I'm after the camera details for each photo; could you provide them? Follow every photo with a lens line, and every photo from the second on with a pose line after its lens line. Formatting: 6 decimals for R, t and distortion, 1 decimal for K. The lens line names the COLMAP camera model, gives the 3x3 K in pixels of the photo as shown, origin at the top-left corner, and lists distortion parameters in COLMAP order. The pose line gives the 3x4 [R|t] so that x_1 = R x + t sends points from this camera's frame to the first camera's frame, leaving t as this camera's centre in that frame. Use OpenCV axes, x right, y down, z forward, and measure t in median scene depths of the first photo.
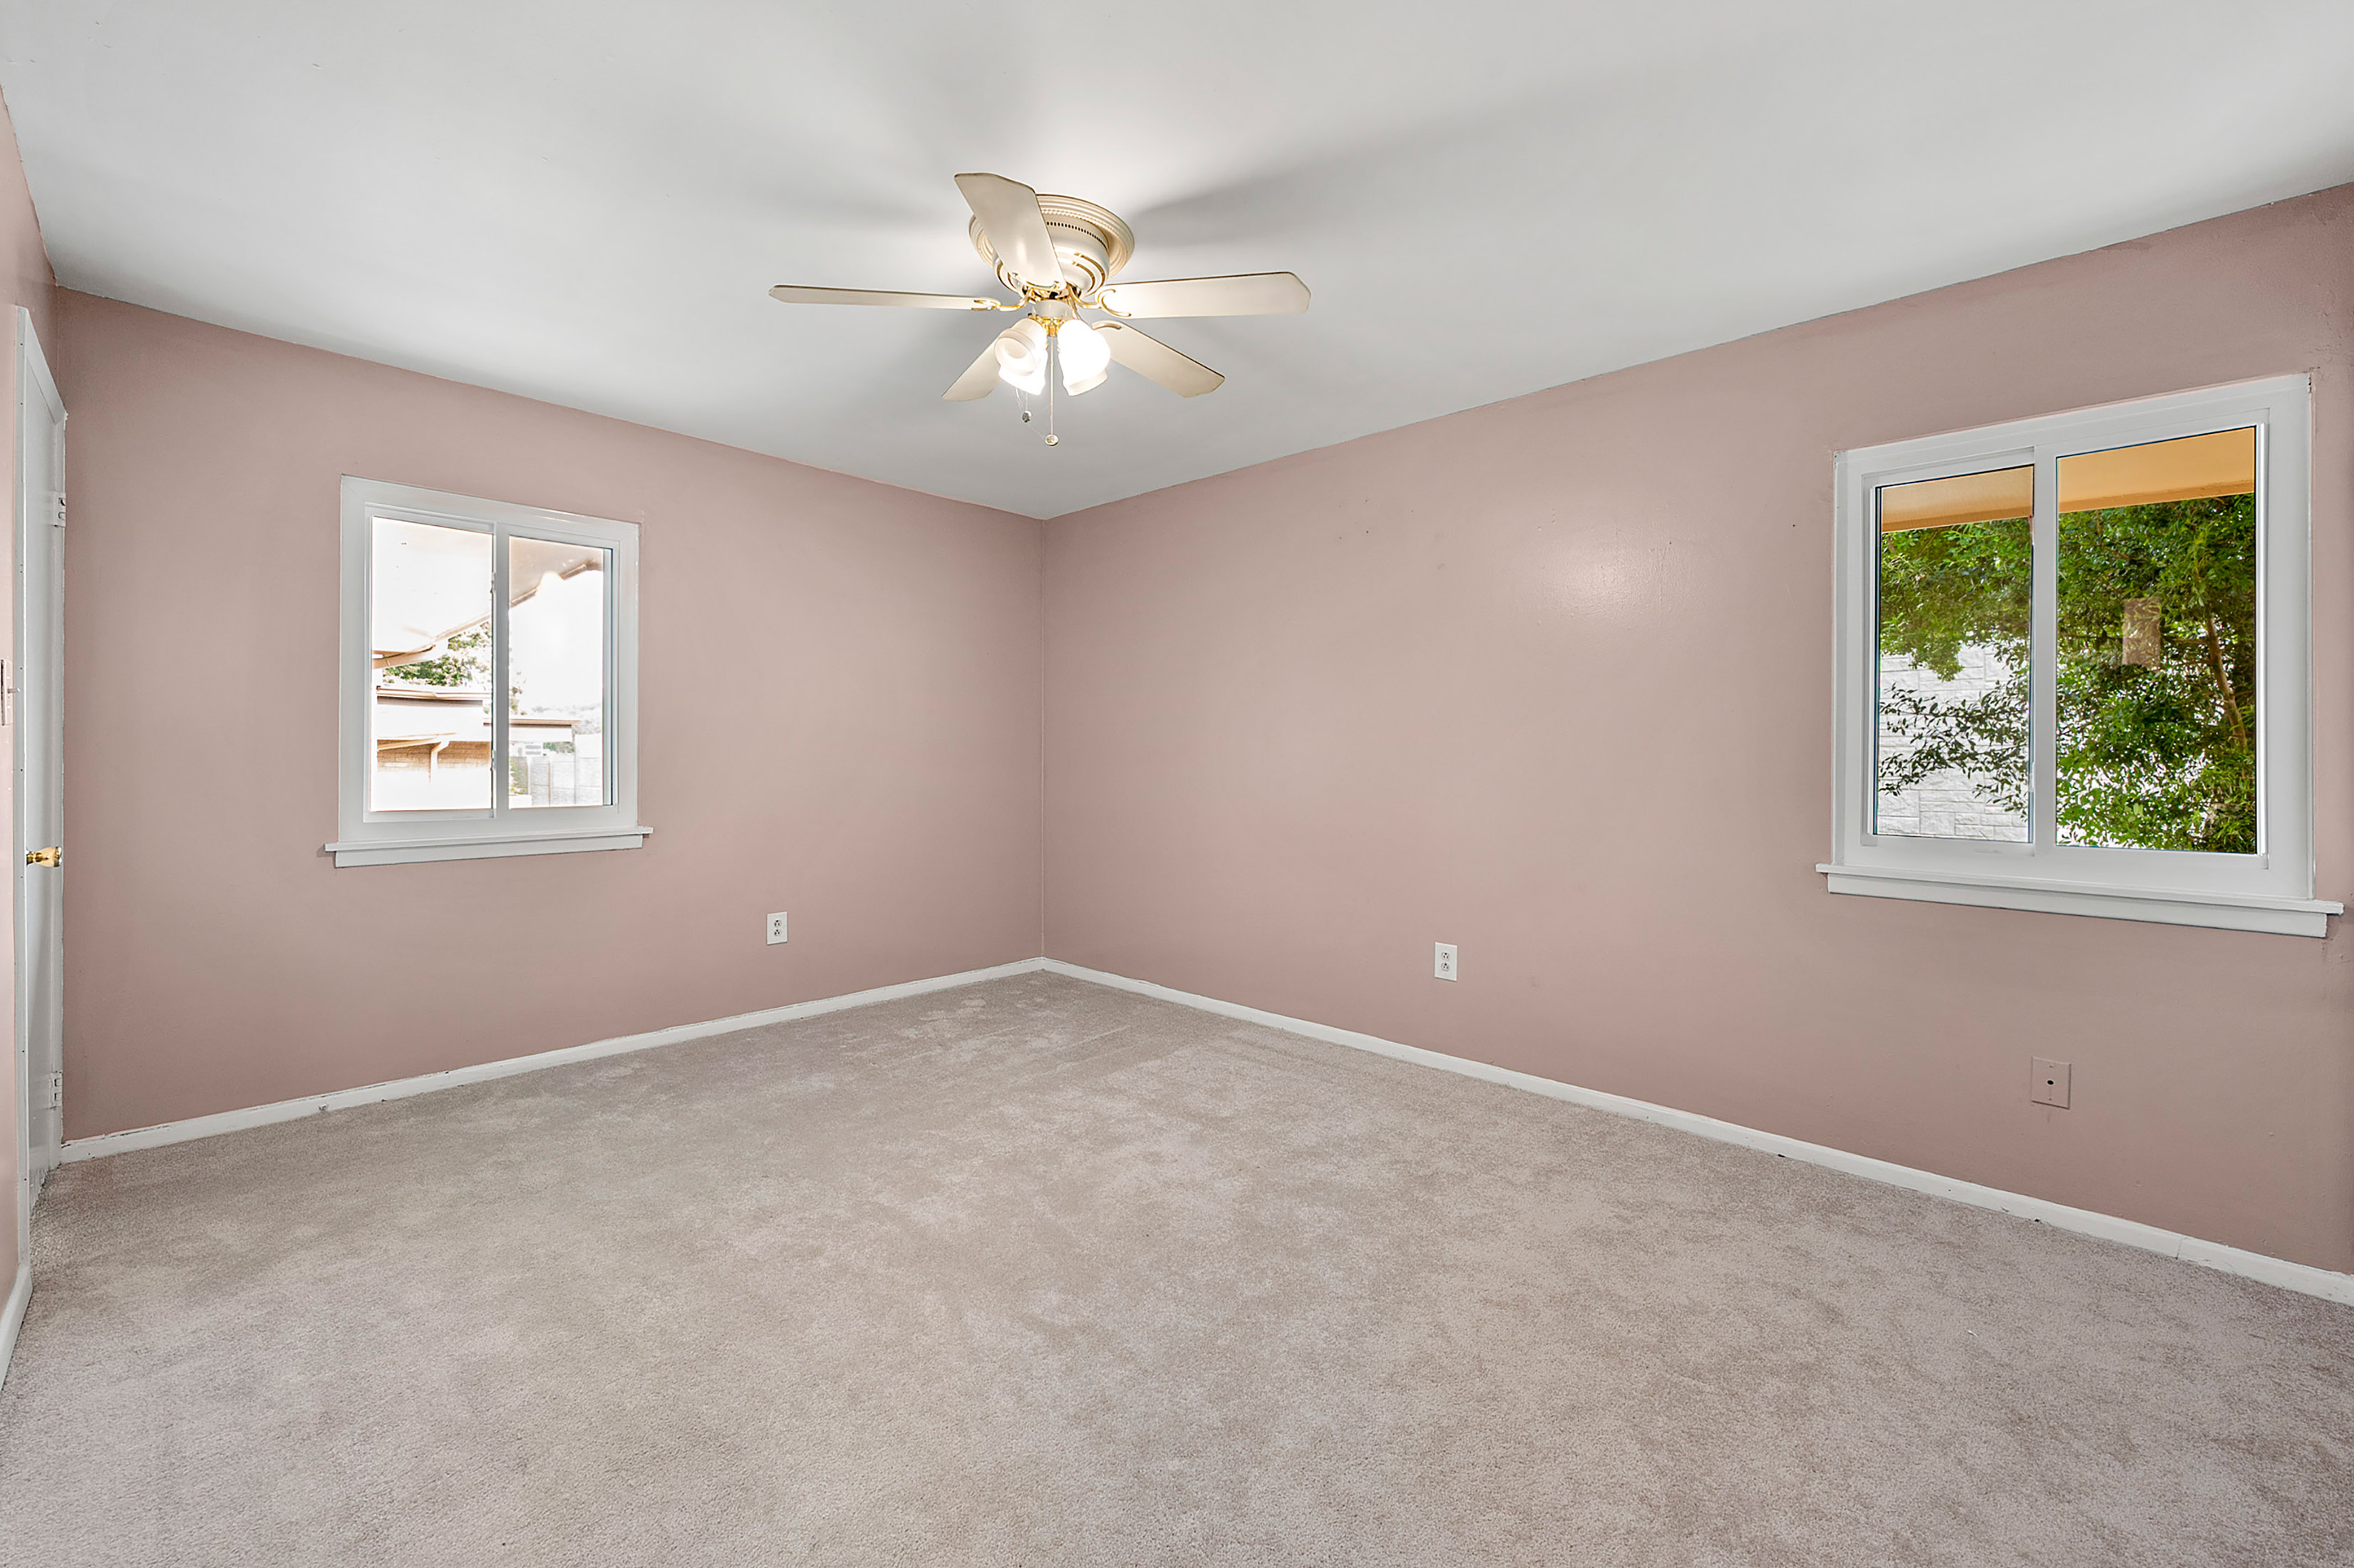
lens RADIAL K [[948.5, 0, 1181.8], [0, 948.5, 766.3], [0, 0, 1]] dist [-0.001692, 0.000014]
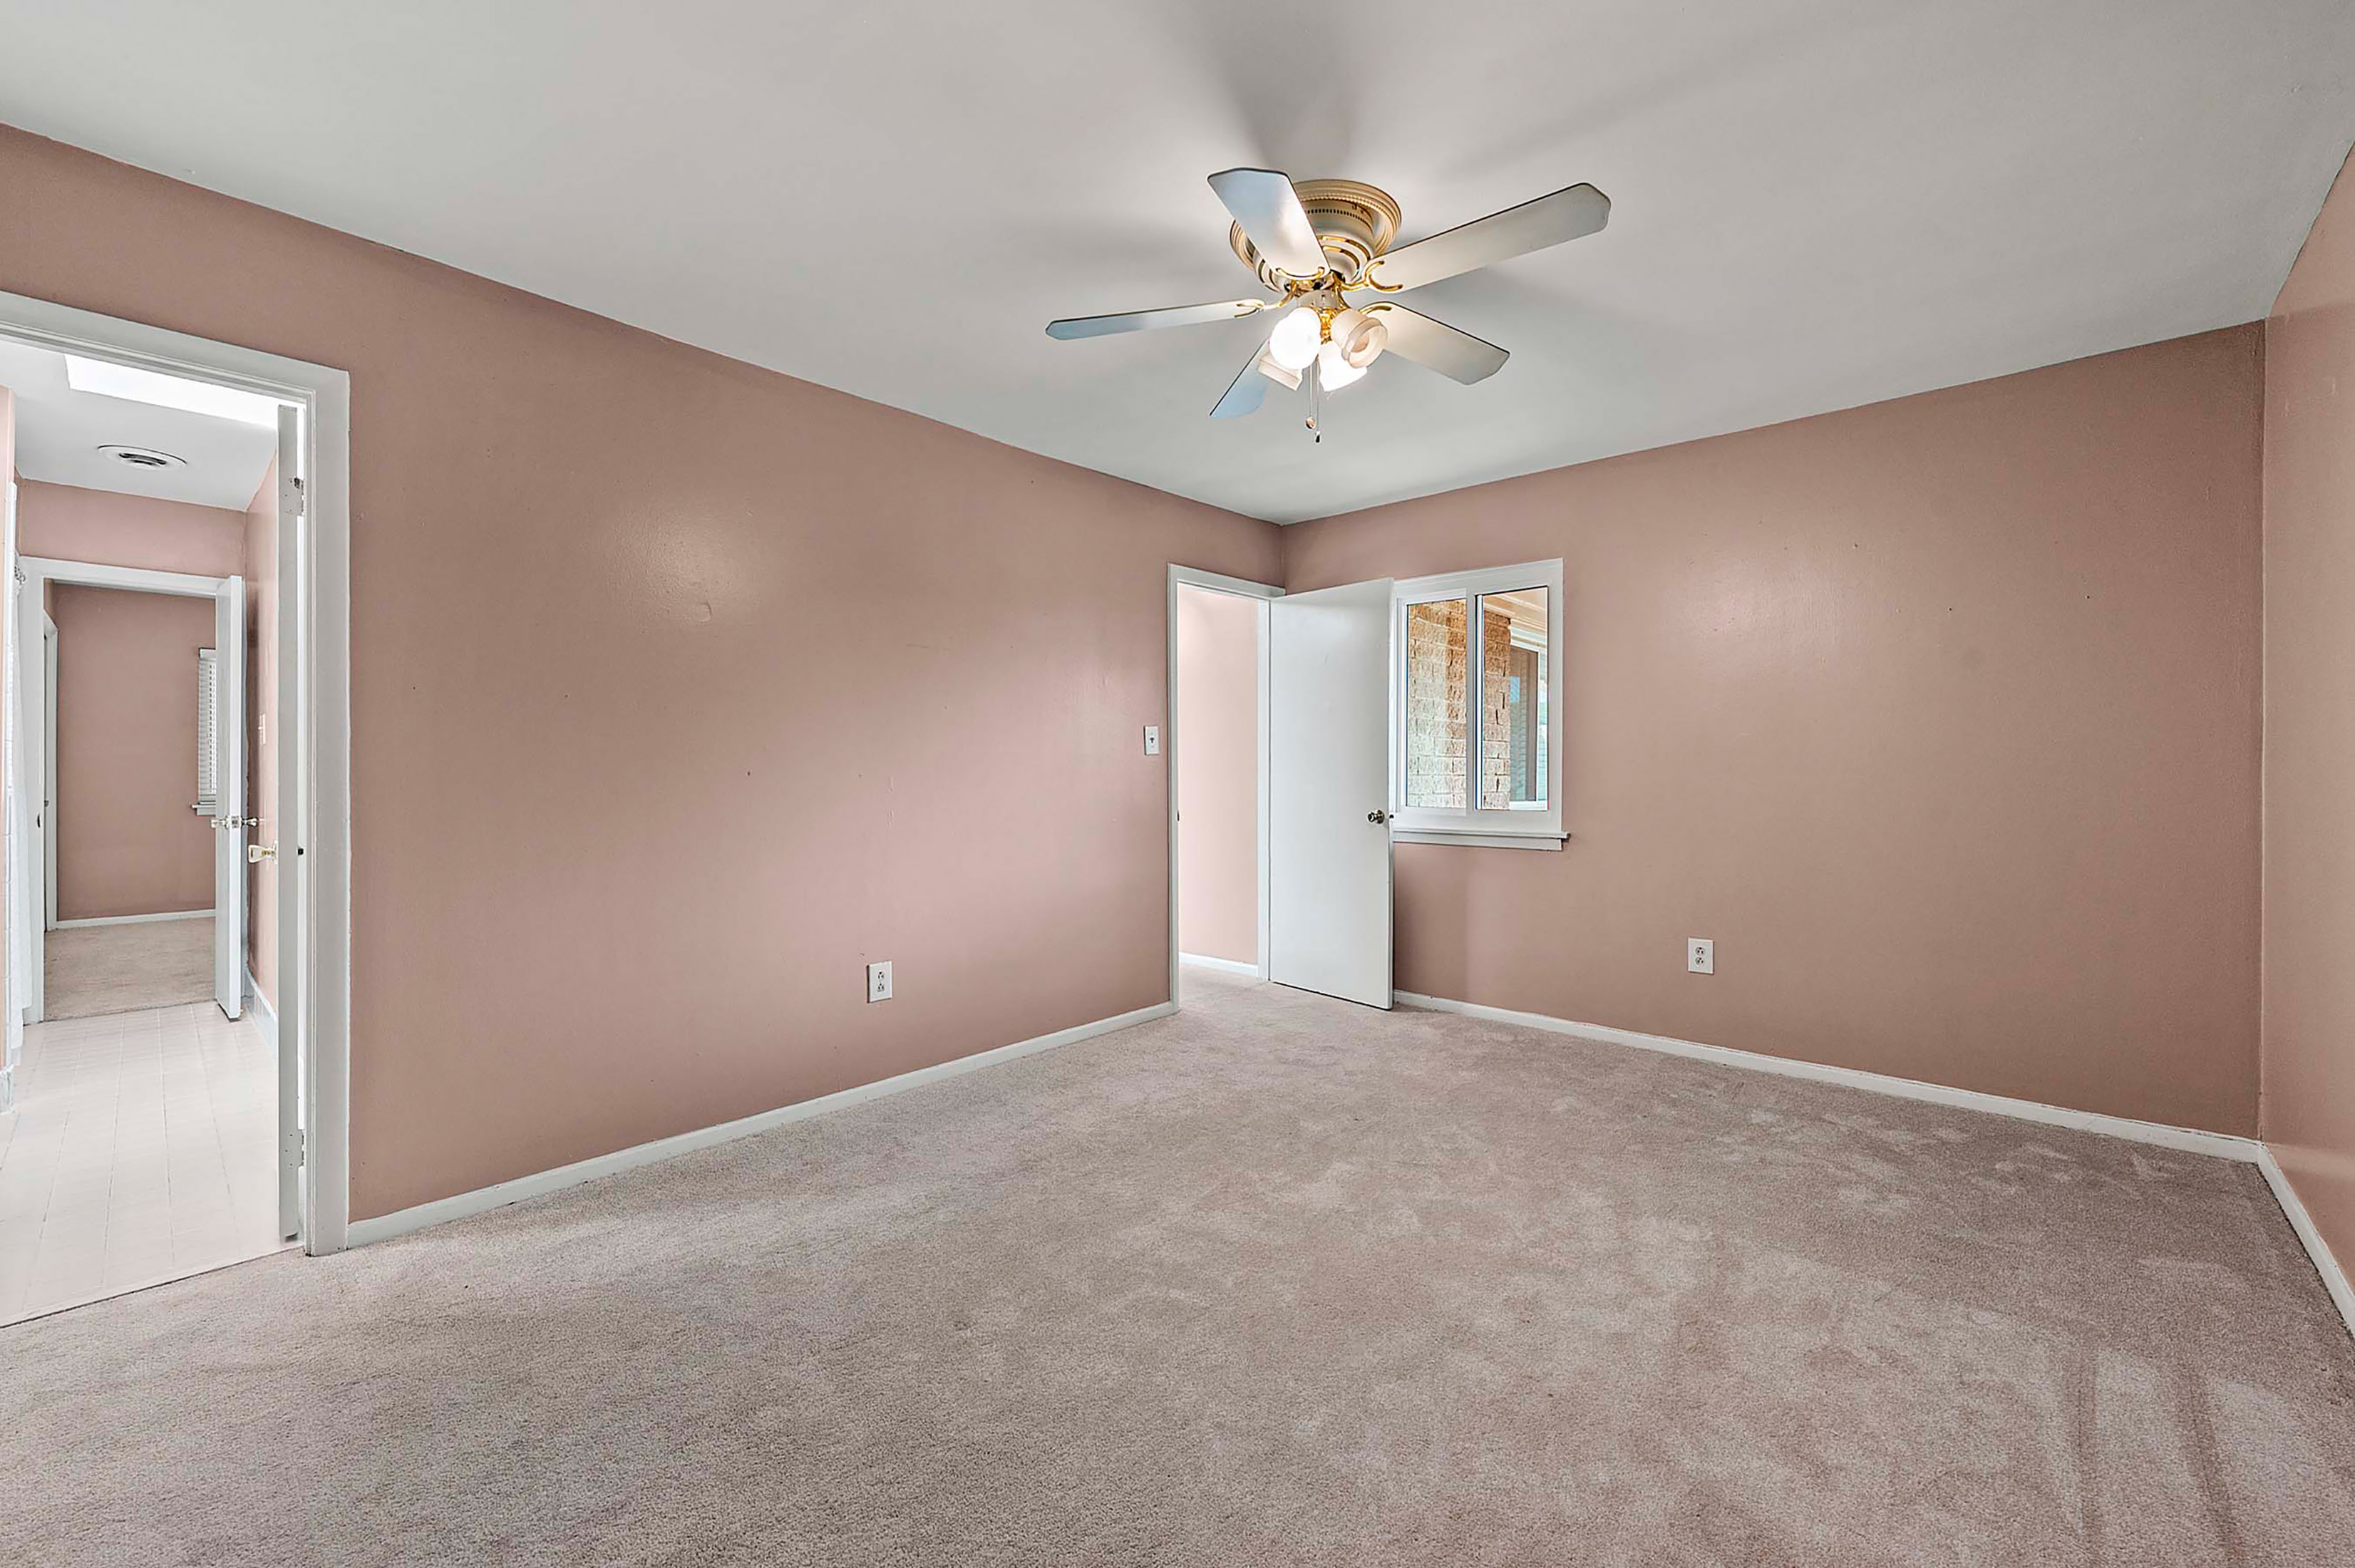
lens RADIAL K [[948.9, 0, 1181.7], [0, 948.9, 780.8], [0, 0, 1]] dist [-0.001692, 0.000014]
pose [[0.001573, 0.001996, -0.999997, 0.533752], [-0.010968, 0.999938, 0.001978, 0.007146], [0.999939, 0.010965, 0.001595, 0.554162]]
